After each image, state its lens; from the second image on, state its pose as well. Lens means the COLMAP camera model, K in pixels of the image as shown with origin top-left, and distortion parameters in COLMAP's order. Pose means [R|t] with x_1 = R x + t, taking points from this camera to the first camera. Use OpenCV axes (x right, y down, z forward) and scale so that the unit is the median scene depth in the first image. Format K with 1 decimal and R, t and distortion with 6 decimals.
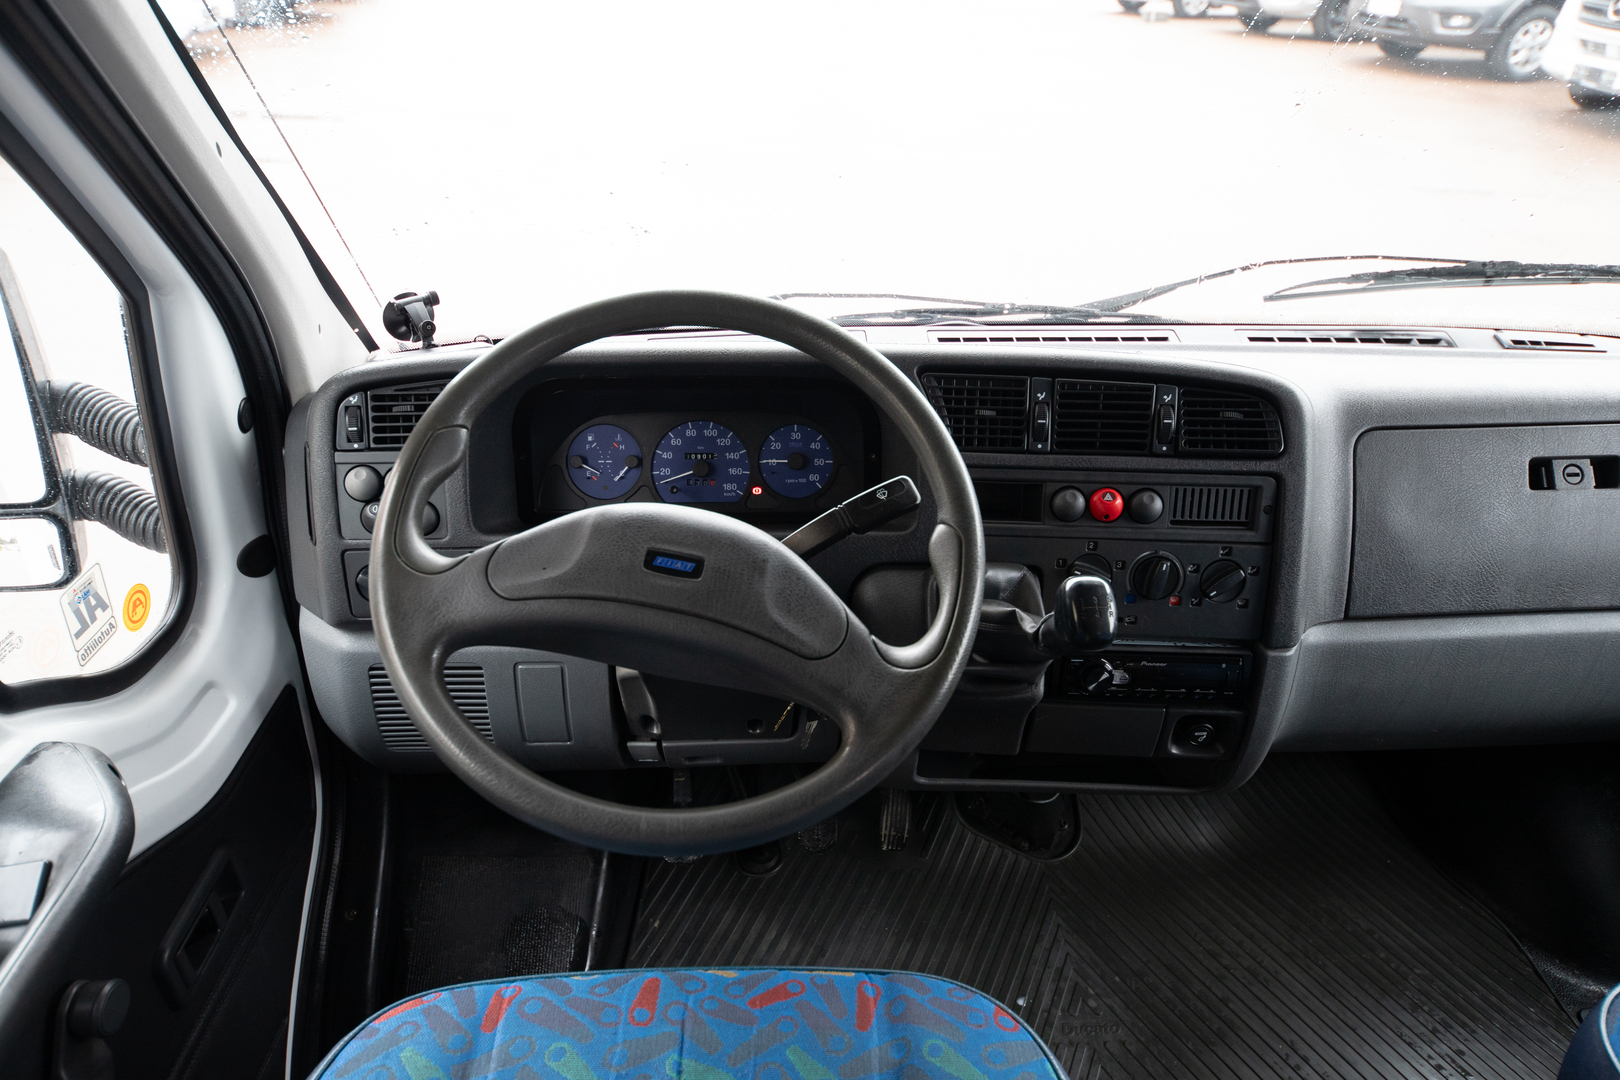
lens RADIAL K [[1035.7, 0, 810.0], [0, 1035.7, 540.0], [0, 0, 1]] dist [0.005389, 0.004381]
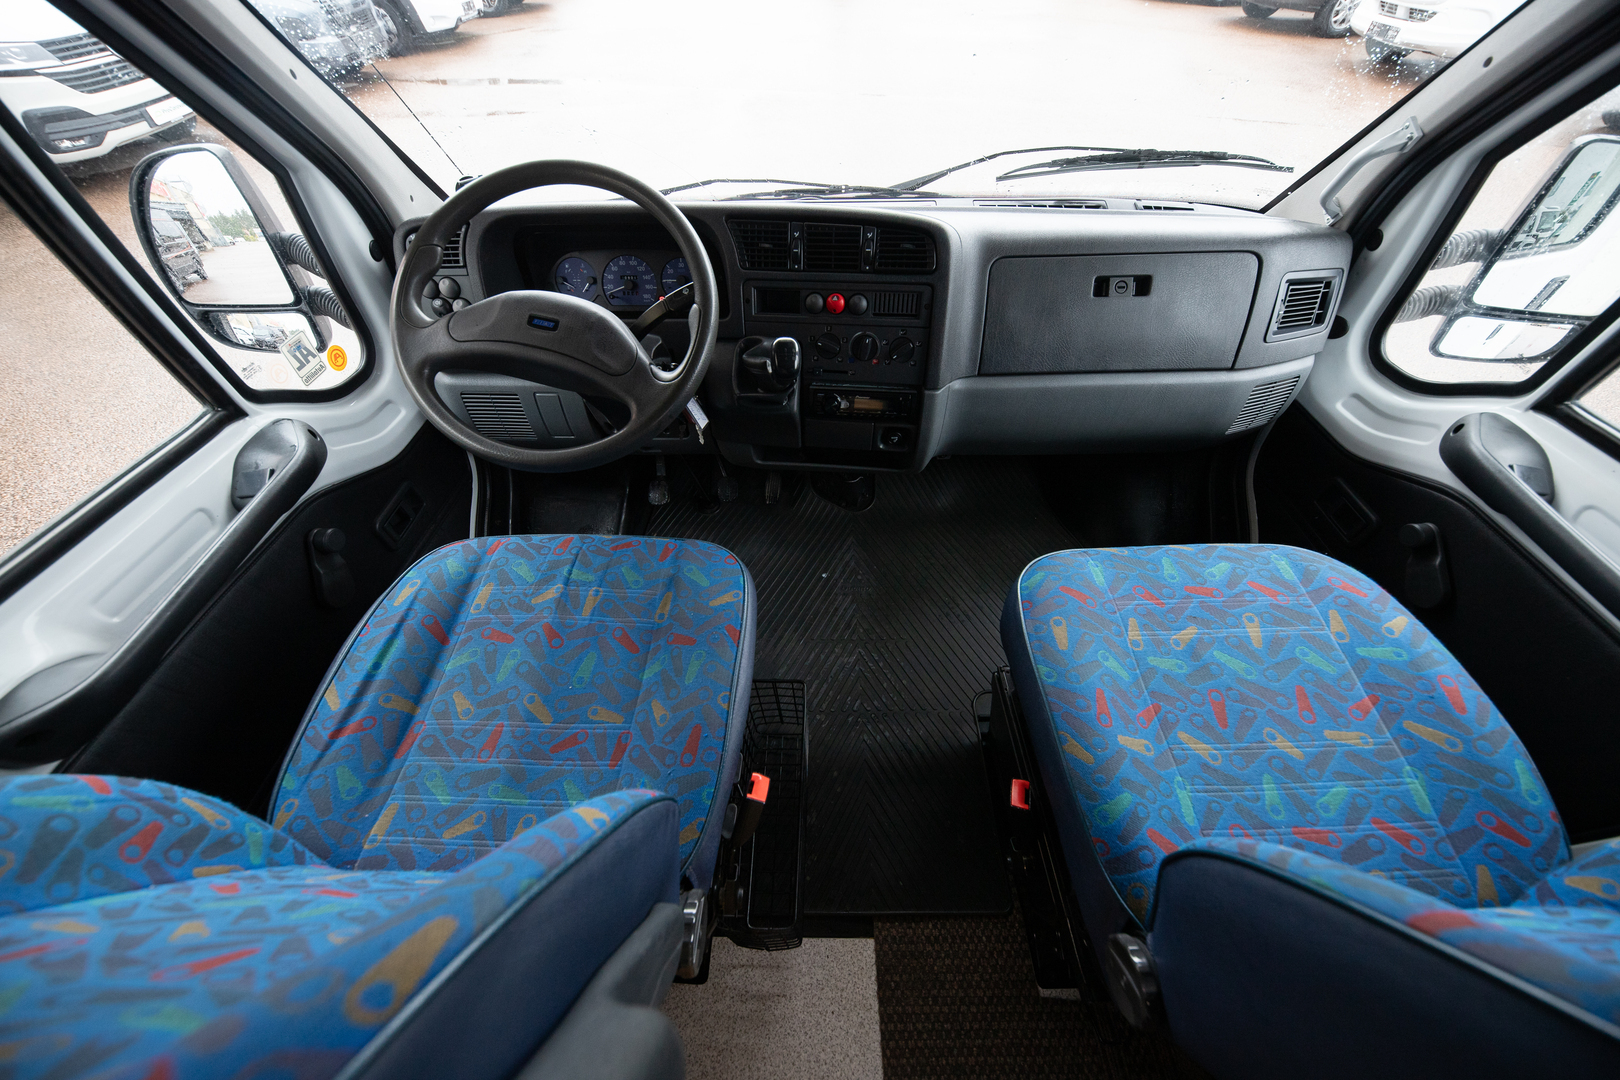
lens RADIAL K [[558.9, 0, 810.0], [0, 558.9, 540.0], [0, 0, 1]] dist [0.007843, -0.007206]
pose [[0.996681, 0.034385, -0.073793, 0.322724], [-0.010825, 0.954353, 0.298483, 0.066052], [0.080688, -0.296694, 0.951558, -0.032849]]
